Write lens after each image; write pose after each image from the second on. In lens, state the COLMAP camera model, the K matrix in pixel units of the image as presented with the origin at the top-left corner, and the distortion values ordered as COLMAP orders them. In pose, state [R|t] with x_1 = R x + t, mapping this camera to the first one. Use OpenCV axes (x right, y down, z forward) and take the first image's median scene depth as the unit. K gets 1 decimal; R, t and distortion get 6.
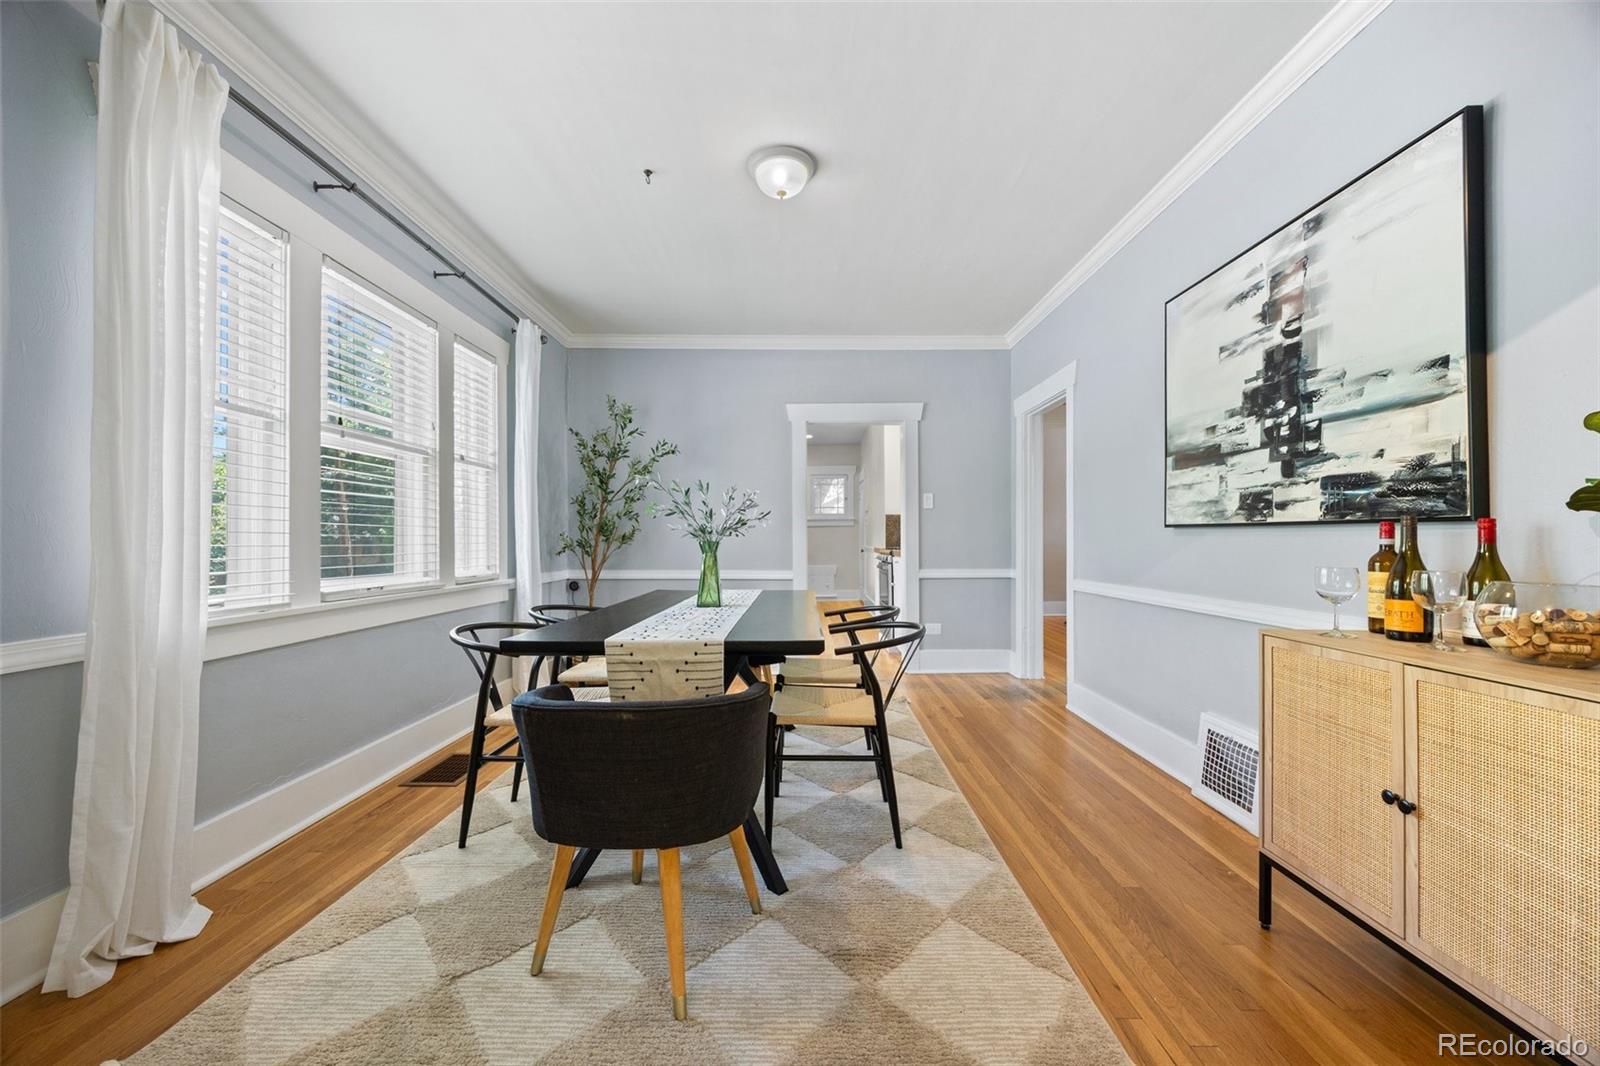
lens RADIAL K [[620.7, 0, 796.5], [0, 620.7, 532.3], [0, 0, 1]] dist [-0.004112, -0.000274]
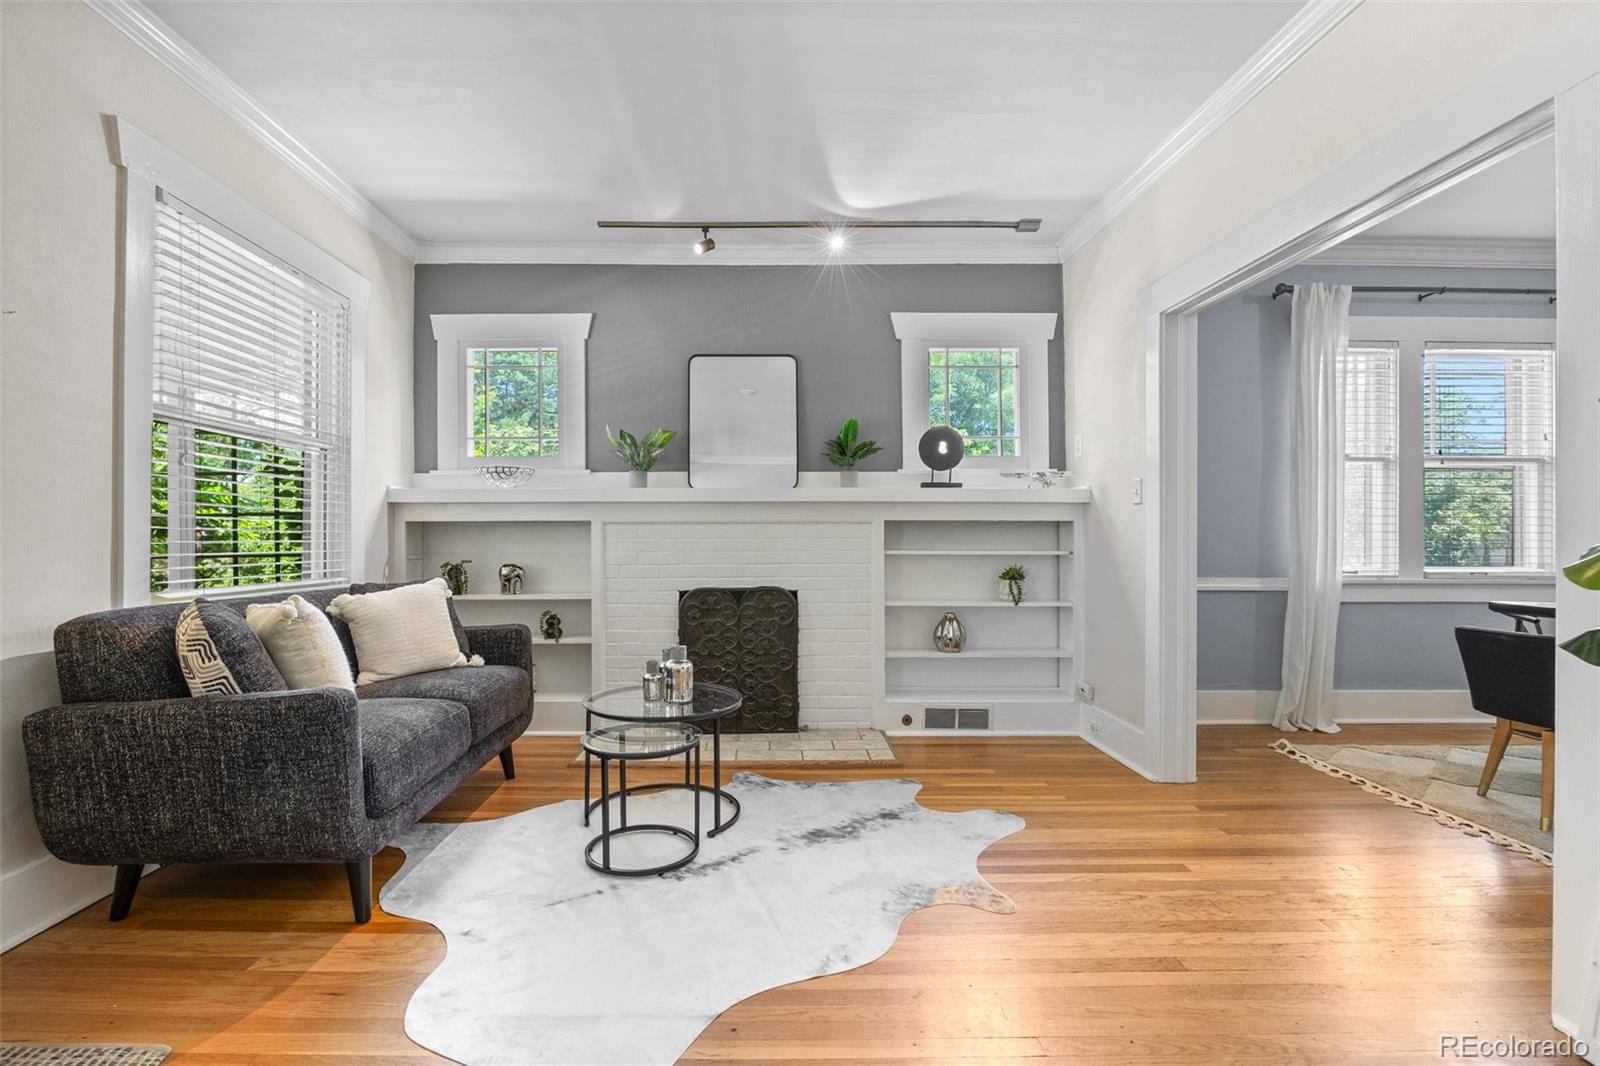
lens RADIAL K [[708.1, 0, 785.1], [0, 708.1, 537.6], [0, 0, 1]] dist [-0.004796, -0.000276]
pose [[0.023117, 0.006246, -0.999713, 2.559885], [0.009057, 0.999938, 0.006457, -0.026025], [0.999692, -0.009203, 0.023059, -1.650648]]
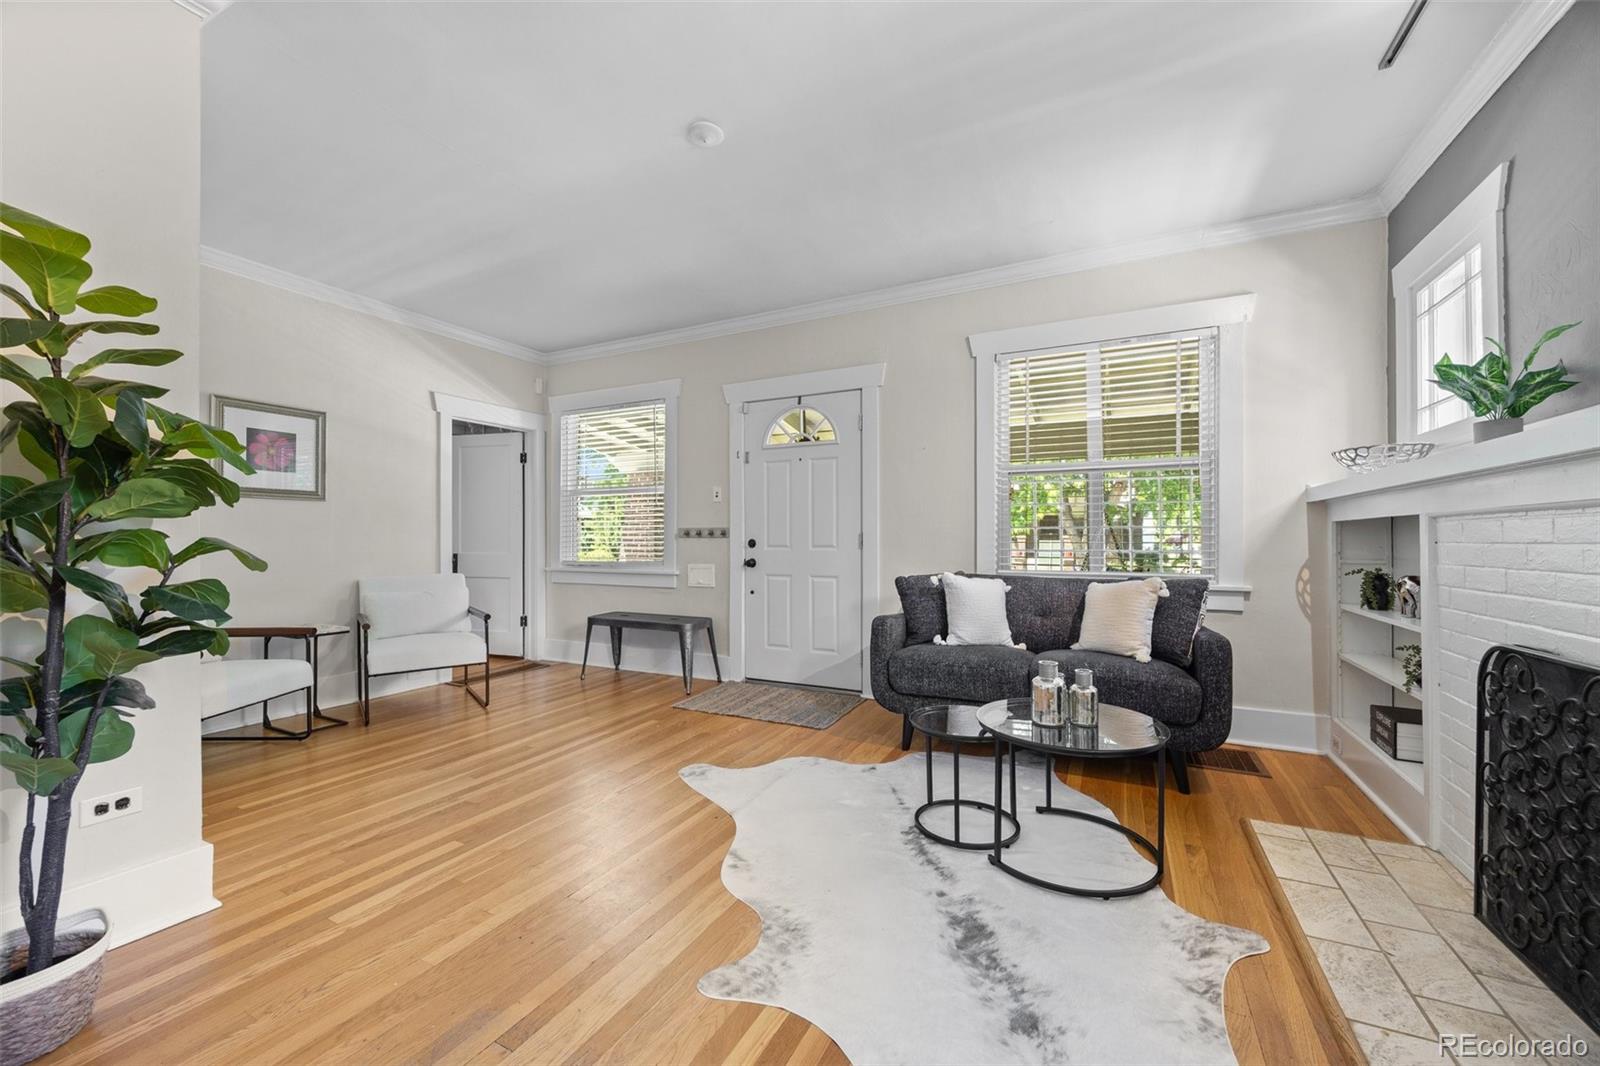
lens RADIAL K [[620.7, 0, 797.8], [0, 620.7, 539.4], [0, 0, 1]] dist [-0.004112, -0.000274]
pose [[-0.897871, 0.005303, 0.440228, -0.315066], [0.001685, 0.999962, -0.008608, 0.001149], [-0.440256, -0.006987, -0.897845, 0.280840]]
